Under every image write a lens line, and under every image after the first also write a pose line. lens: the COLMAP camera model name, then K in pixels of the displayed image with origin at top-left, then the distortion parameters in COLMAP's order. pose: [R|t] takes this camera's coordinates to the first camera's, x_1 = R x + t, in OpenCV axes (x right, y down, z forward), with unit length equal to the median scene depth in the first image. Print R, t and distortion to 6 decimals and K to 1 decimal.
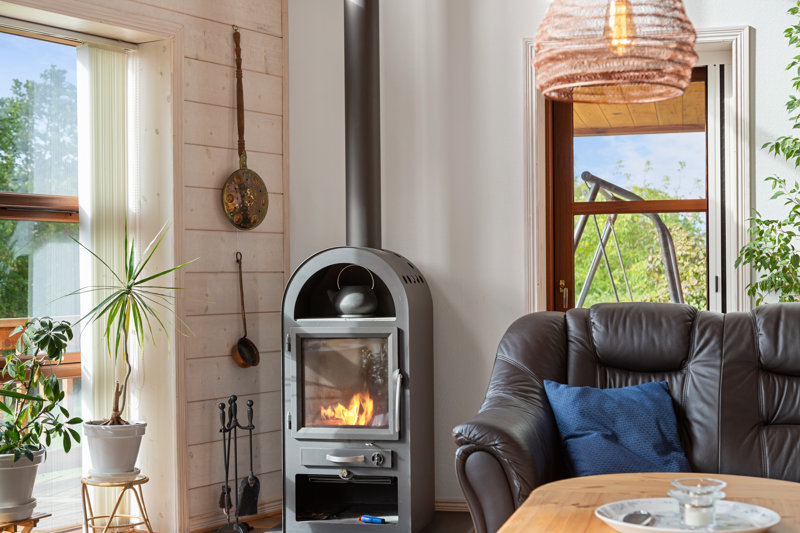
lens RADIAL K [[1330.1, 0, 400.0], [0, 1330.1, 266.5], [0, 0, 1]] dist [0.036746, 0.138495]
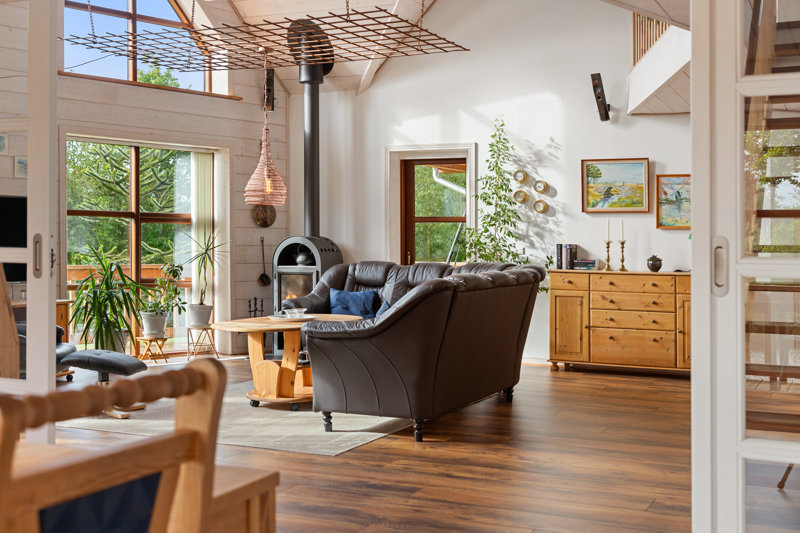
lens RADIAL K [[1030.0, 0, 400.0], [0, 1030.0, 266.5], [0, 0, 1]] dist [0.000611, -0.003304]
pose [[0.983820, 0.022238, -0.177776, 0.467948], [-0.017292, 0.999420, 0.029322, -0.017271], [0.178325, -0.025774, 0.983634, -0.786974]]
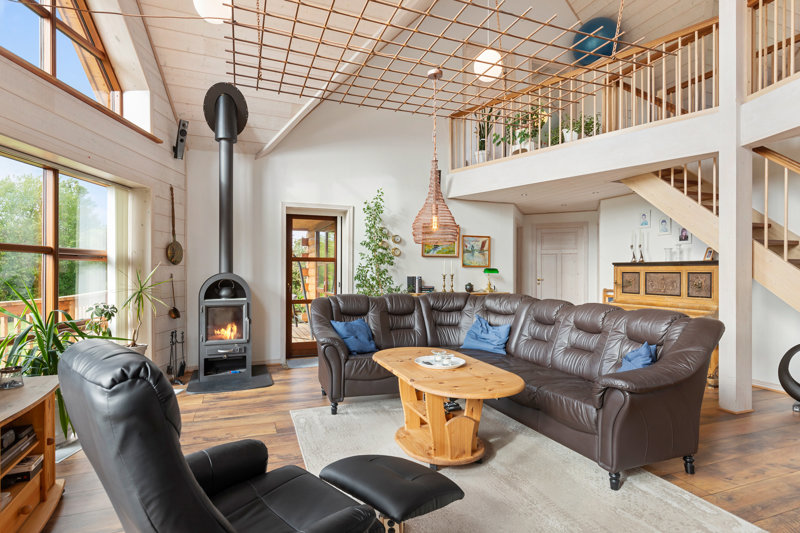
lens RADIAL K [[429.2, 0, 400.0], [0, 429.2, 266.5], [0, 0, 1]] dist [-0.000206, 0.000274]
pose [[0.805118, 0.016507, 0.592885, -0.273337], [-0.015220, 0.999858, -0.007169, -0.026561], [-0.592920, -0.003252, 0.805255, 0.083824]]
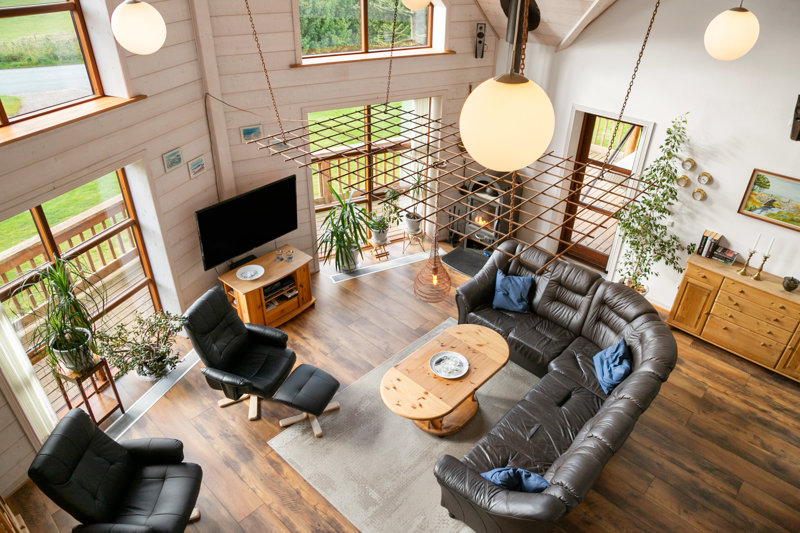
lens RADIAL K [[543.3, 0, 396.8], [0, 543.3, 283.1], [0, 0, 1]] dist [-0.001272, 0.001028]
pose [[0.879262, 0.293107, -0.375482, 0.317762], [-0.025078, 0.815658, 0.577991, -0.532721], [0.475678, -0.498789, 0.724527, -0.139805]]
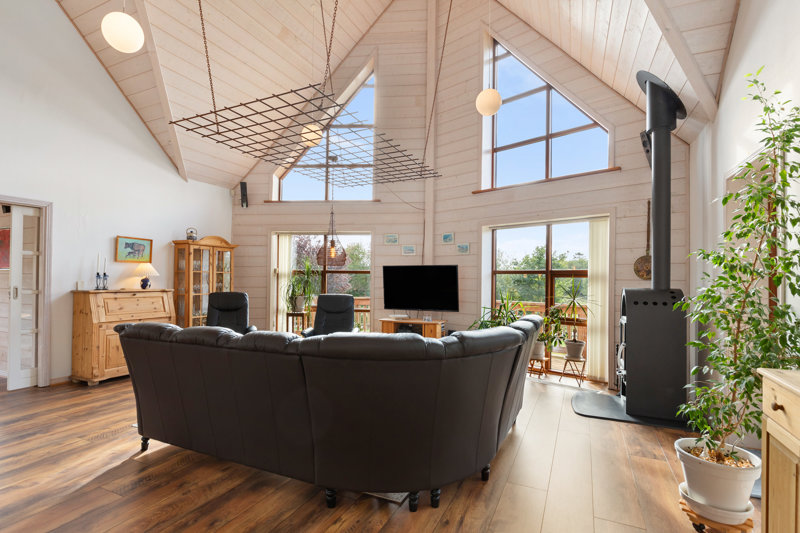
lens RADIAL K [[398.6, 0, 400.0], [0, 398.6, 266.5], [0, 0, 1]] dist [0.001161, 0.000167]
pose [[-0.183637, -0.022205, -0.982743, 0.746102], [0.002841, 0.999729, -0.023120, -0.038664], [0.982990, -0.007038, -0.183524, 0.722456]]
